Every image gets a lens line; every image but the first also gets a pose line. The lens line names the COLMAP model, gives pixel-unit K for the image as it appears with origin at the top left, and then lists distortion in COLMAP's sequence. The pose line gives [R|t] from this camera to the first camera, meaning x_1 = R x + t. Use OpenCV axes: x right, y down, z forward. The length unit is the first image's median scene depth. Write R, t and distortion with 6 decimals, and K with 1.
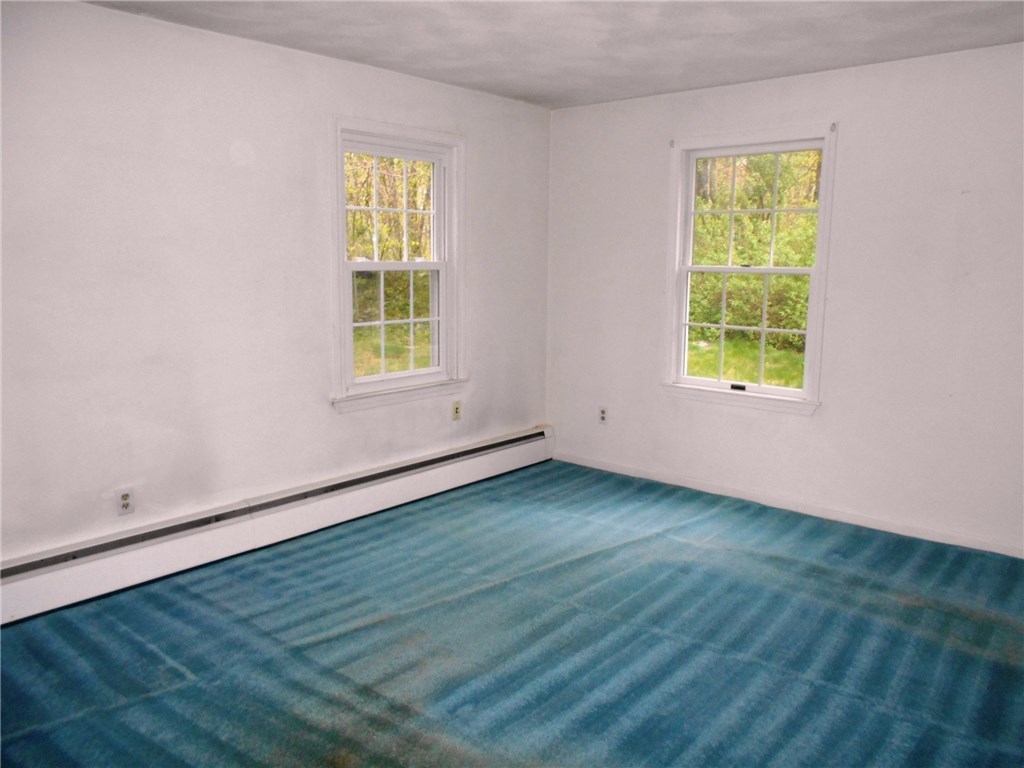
lens RADIAL K [[802.5, 0, 537.5], [0, 802.5, 380.6], [0, 0, 1]] dist [-0.008510, -0.000062]
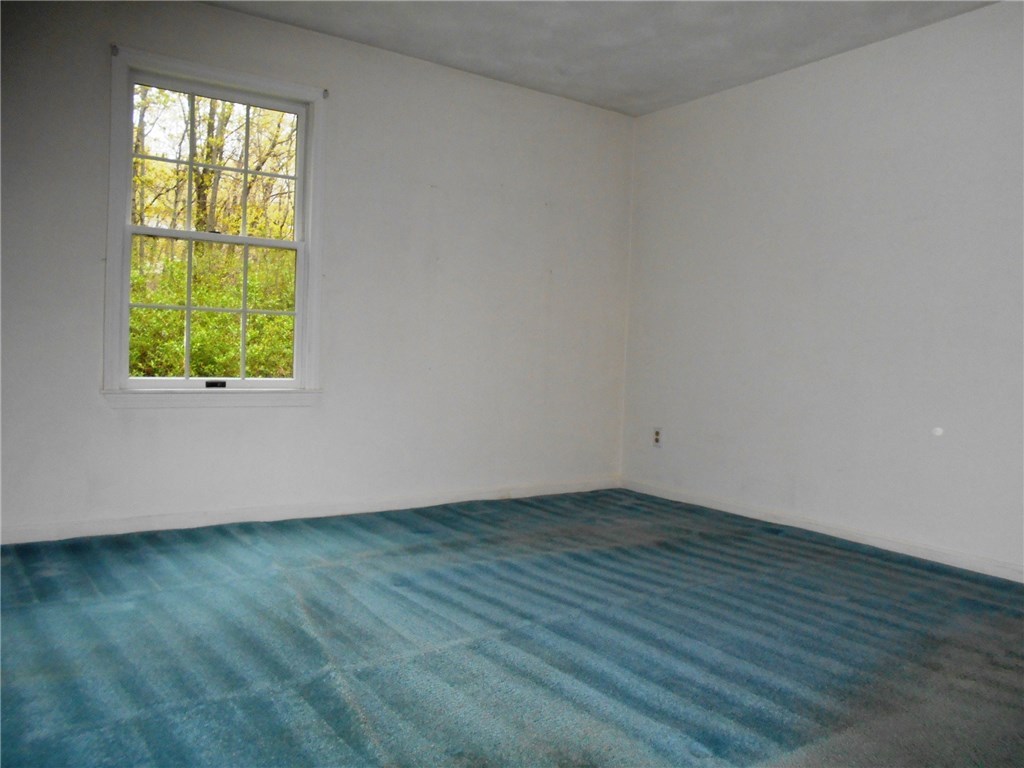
lens RADIAL K [[786.3, 0, 512.0], [0, 786.3, 384.0], [0, 0, 1]] dist [-0.065313, 0.005260]
pose [[0.240975, -0.033663, 0.969947, -0.488724], [0.120498, 0.992703, 0.004516, 0.046177], [-0.963022, 0.115788, 0.243273, 0.619681]]
